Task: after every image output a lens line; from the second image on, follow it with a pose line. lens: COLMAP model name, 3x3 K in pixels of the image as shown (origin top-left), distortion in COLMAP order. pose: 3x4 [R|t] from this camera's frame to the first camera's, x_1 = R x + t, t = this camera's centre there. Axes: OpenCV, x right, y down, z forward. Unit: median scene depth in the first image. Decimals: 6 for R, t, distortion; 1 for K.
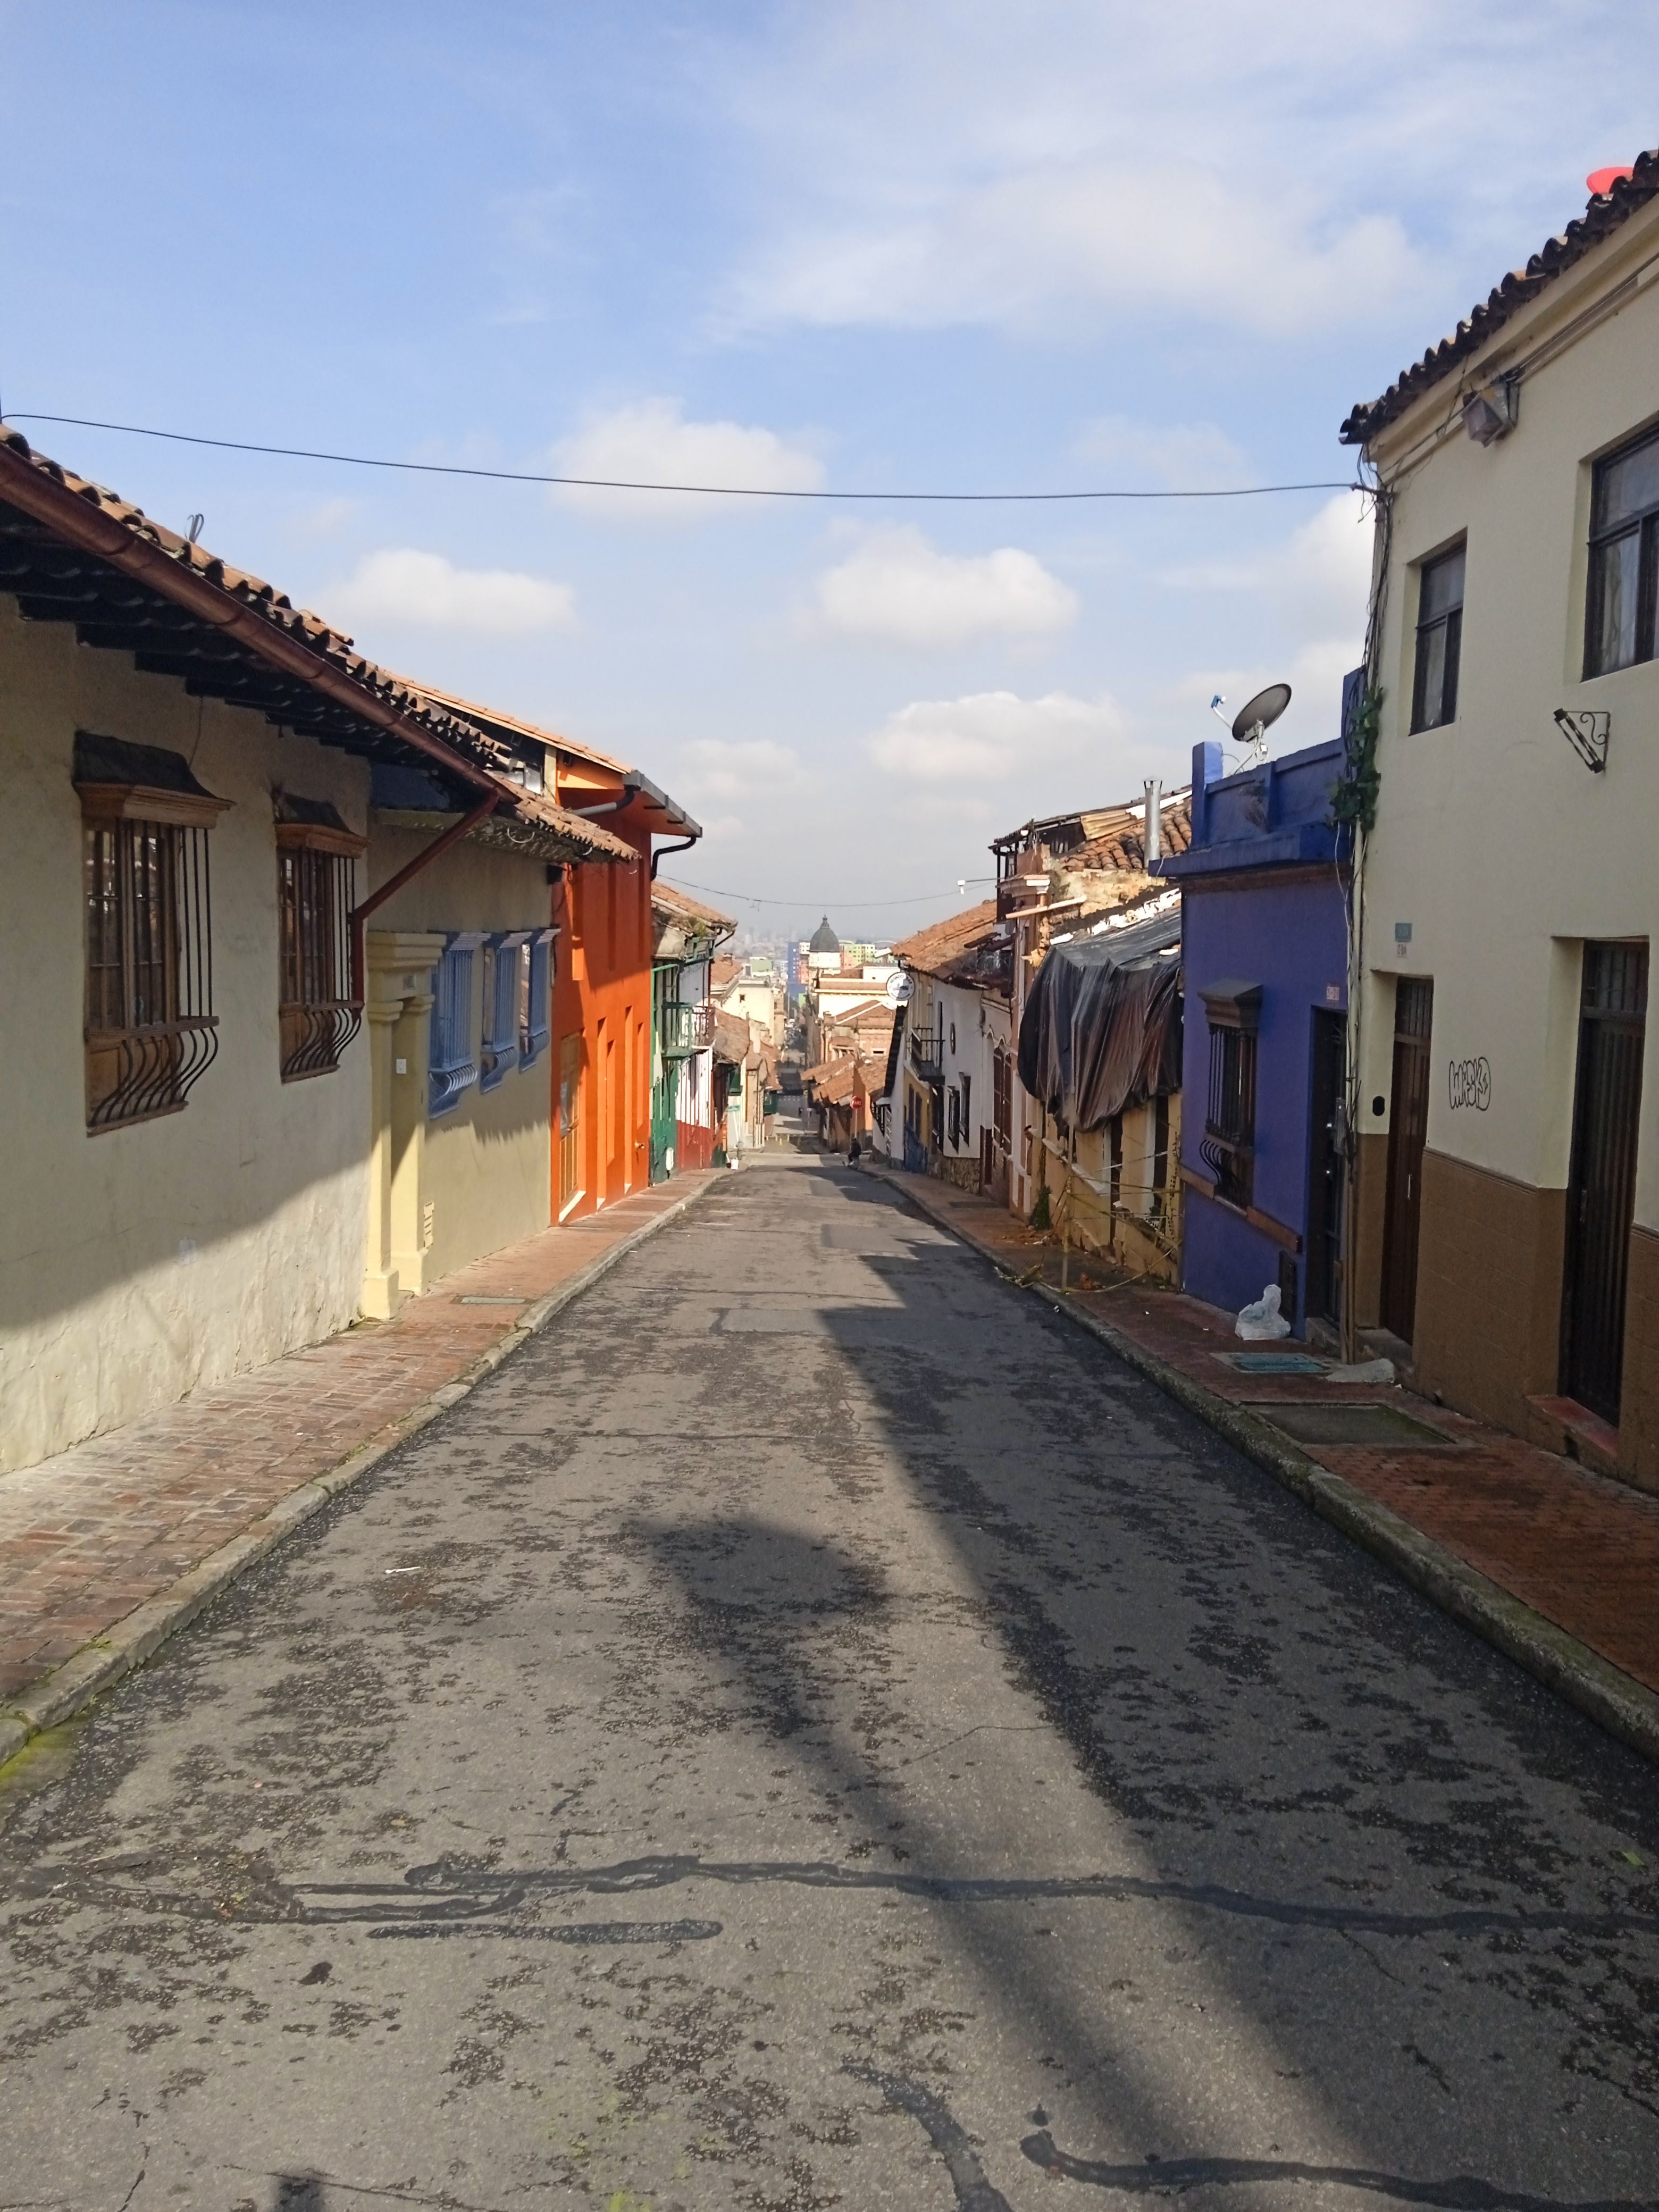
lens RADIAL K [[1797.2, 0, 829.1], [0, 1797.2, 1109.1], [0, 0, 1]] dist [-0.000577, -0.000016]
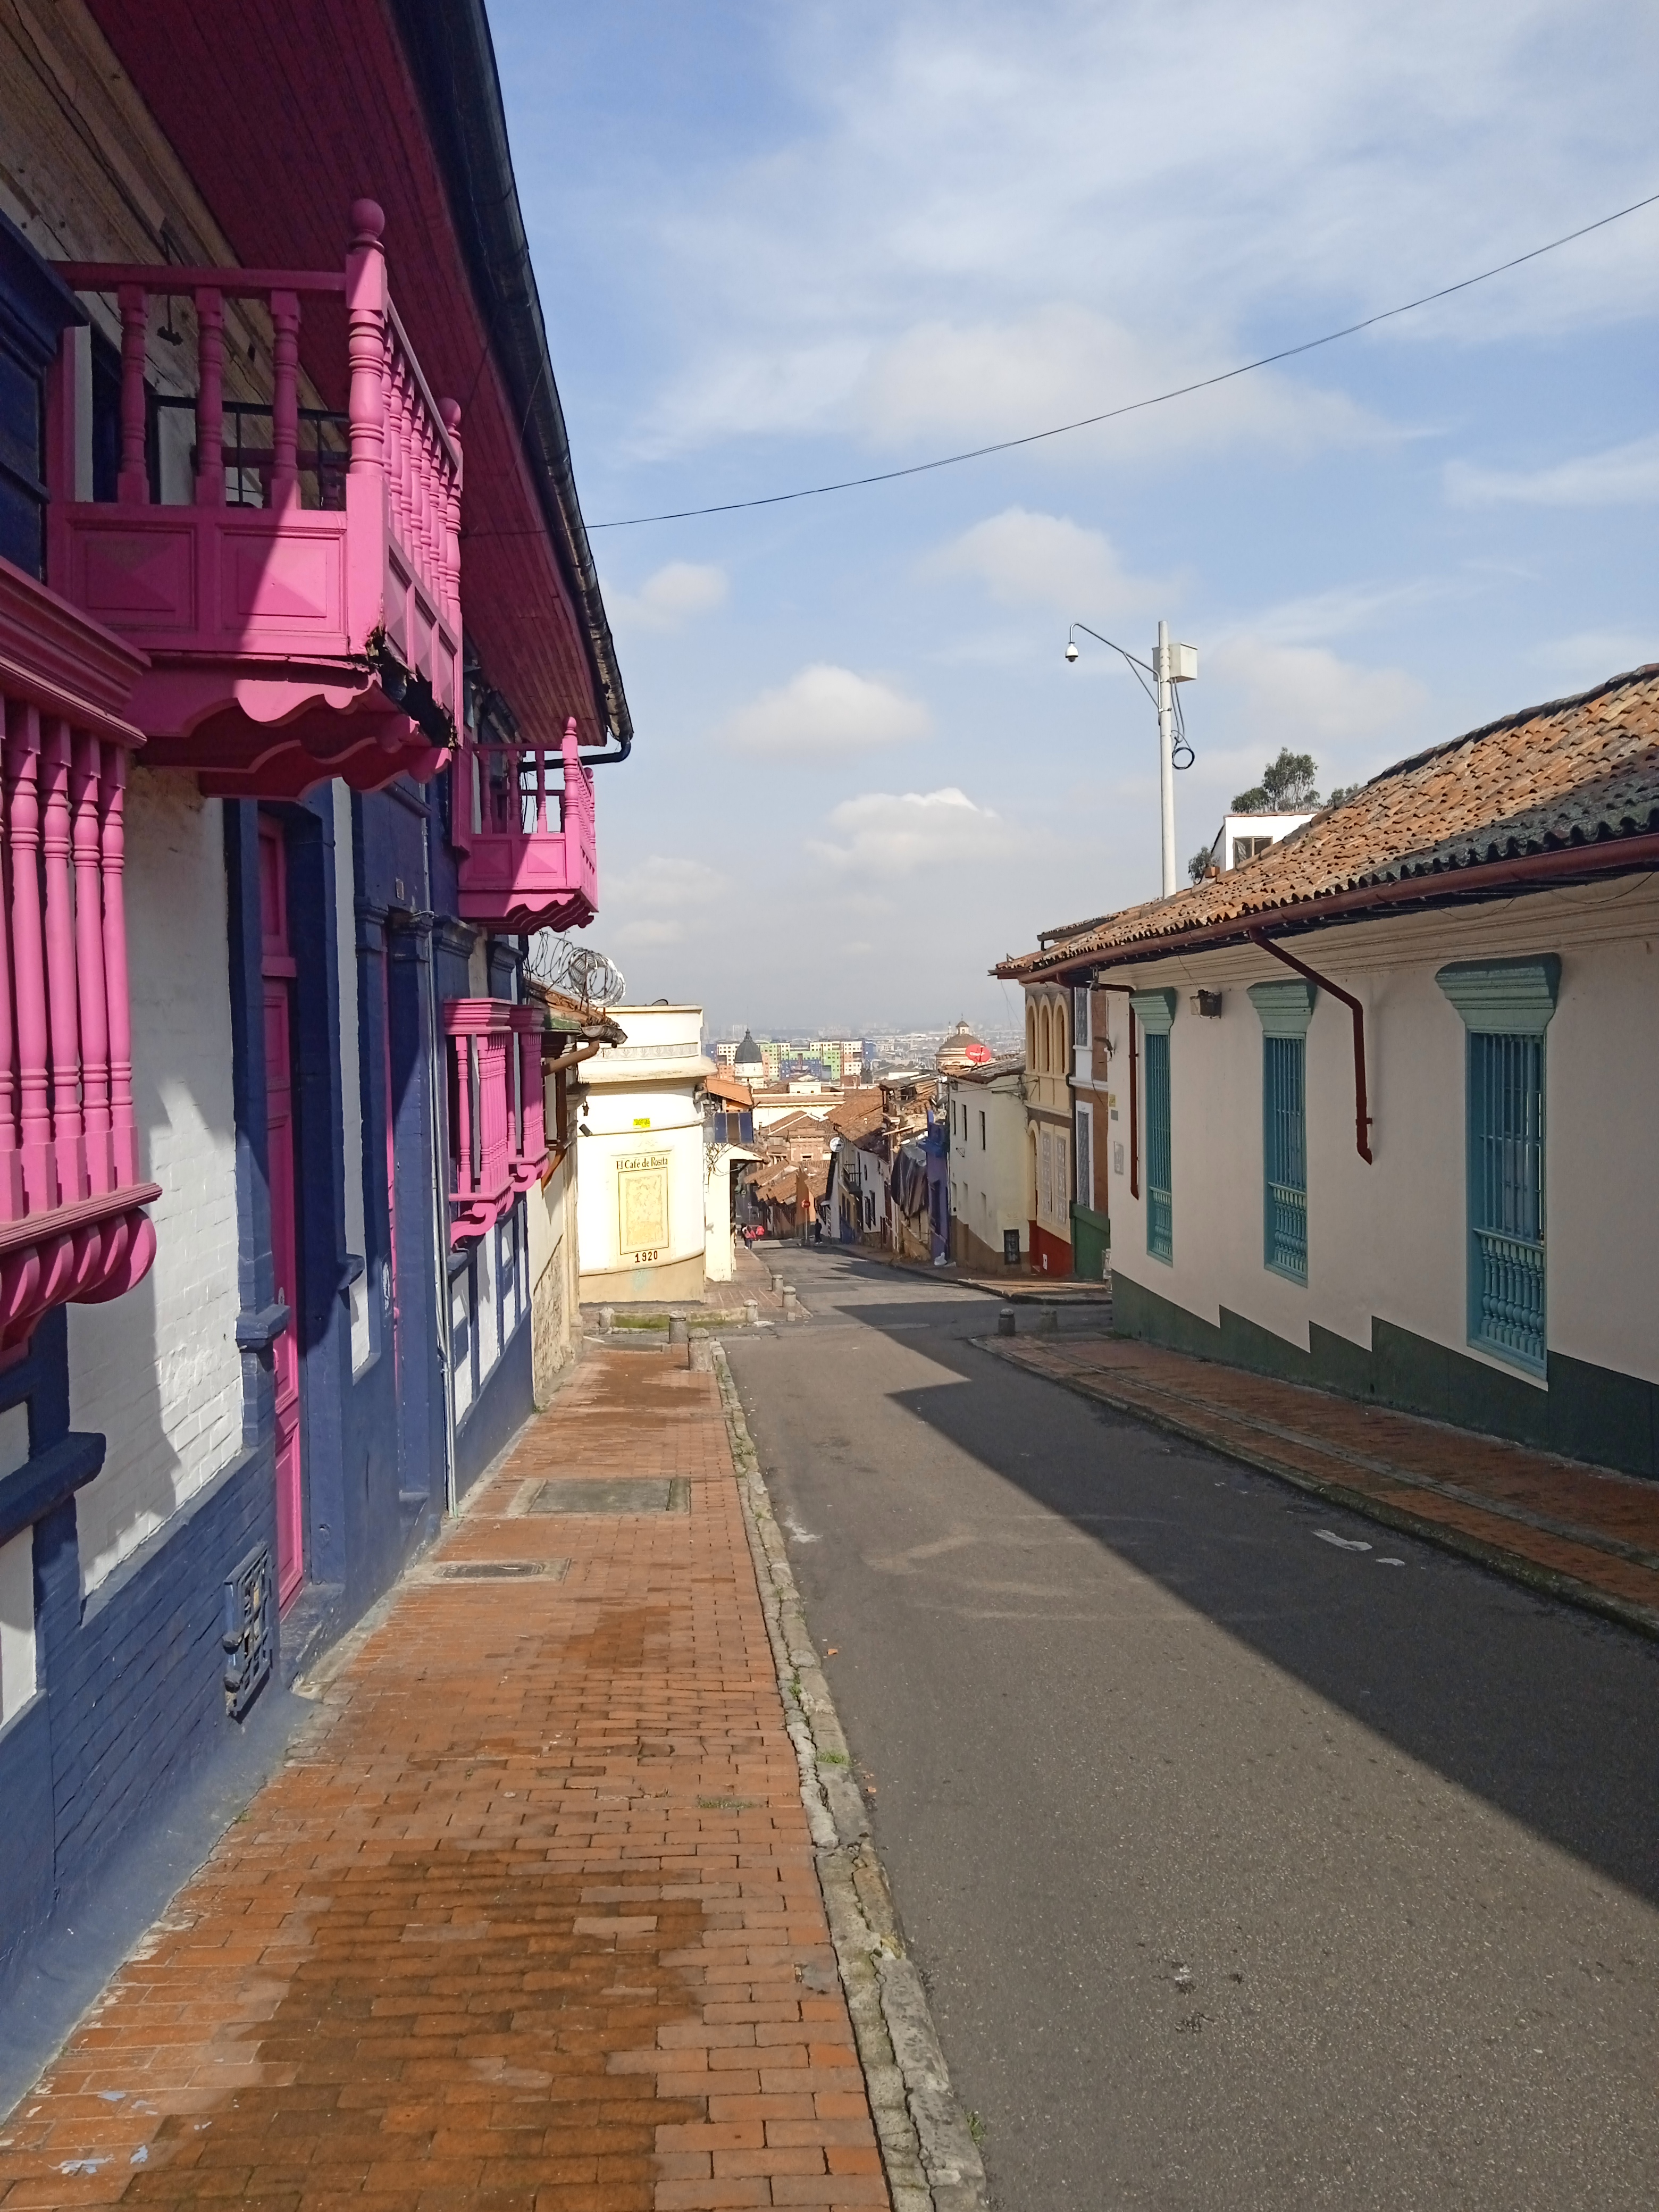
lens RADIAL K [[1797.2, 0, 831.1], [0, 1797.2, 1104.1], [0, 0, 1]] dist [-0.000577, -0.000016]
pose [[0.998102, -0.038386, 0.048153, -0.059099], [0.040943, 0.997739, -0.053303, -0.009652], [-0.045998, 0.055174, 0.997417, -0.942100]]
